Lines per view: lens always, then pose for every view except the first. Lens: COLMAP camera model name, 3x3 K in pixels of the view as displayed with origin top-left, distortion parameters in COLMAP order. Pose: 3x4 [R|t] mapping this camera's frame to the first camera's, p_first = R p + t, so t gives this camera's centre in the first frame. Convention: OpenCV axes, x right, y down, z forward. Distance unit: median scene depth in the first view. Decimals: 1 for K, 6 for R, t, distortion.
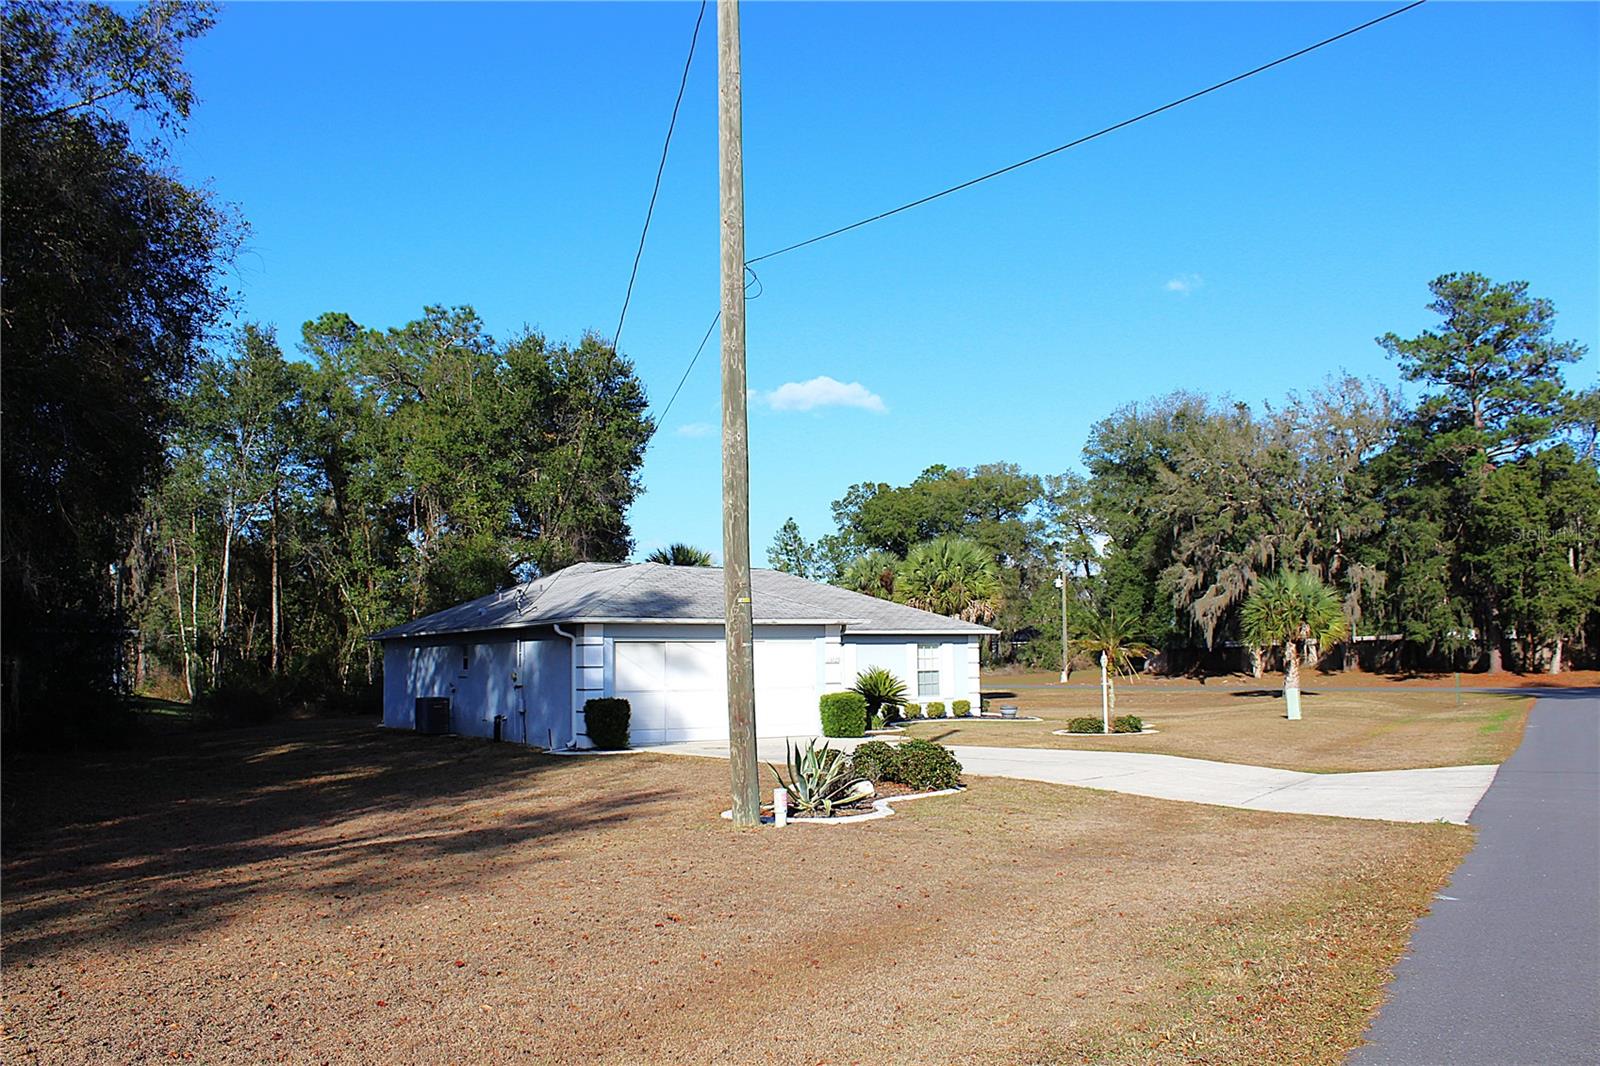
lens RADIAL K [[1321.0, 0, 790.0], [0, 1321.0, 517.8], [0, 0, 1]] dist [-0.176102, 0.153079]
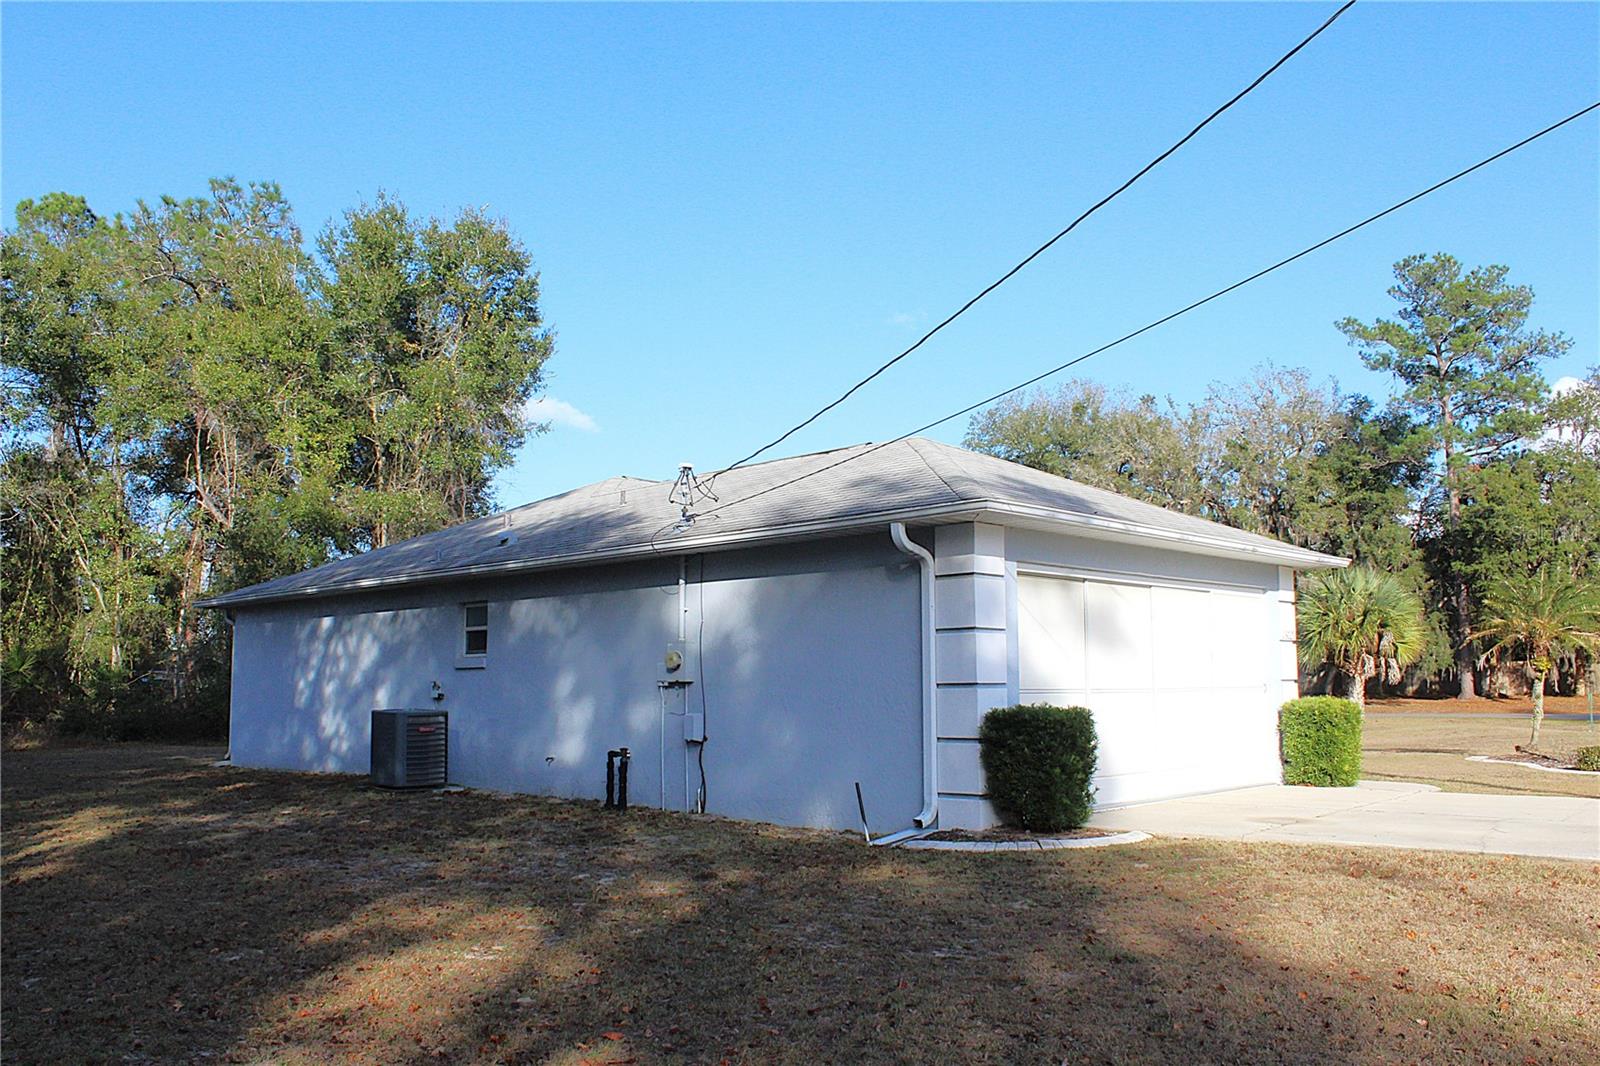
lens RADIAL K [[1321.0, 0, 790.0], [0, 1321.0, 517.8], [0, 0, 1]] dist [-0.176102, 0.153079]
pose [[0.973847, 0.039045, 0.223825, -0.137534], [-0.034128, 0.999084, -0.025800, 0.040960], [-0.224628, 0.017486, 0.974288, 0.275841]]
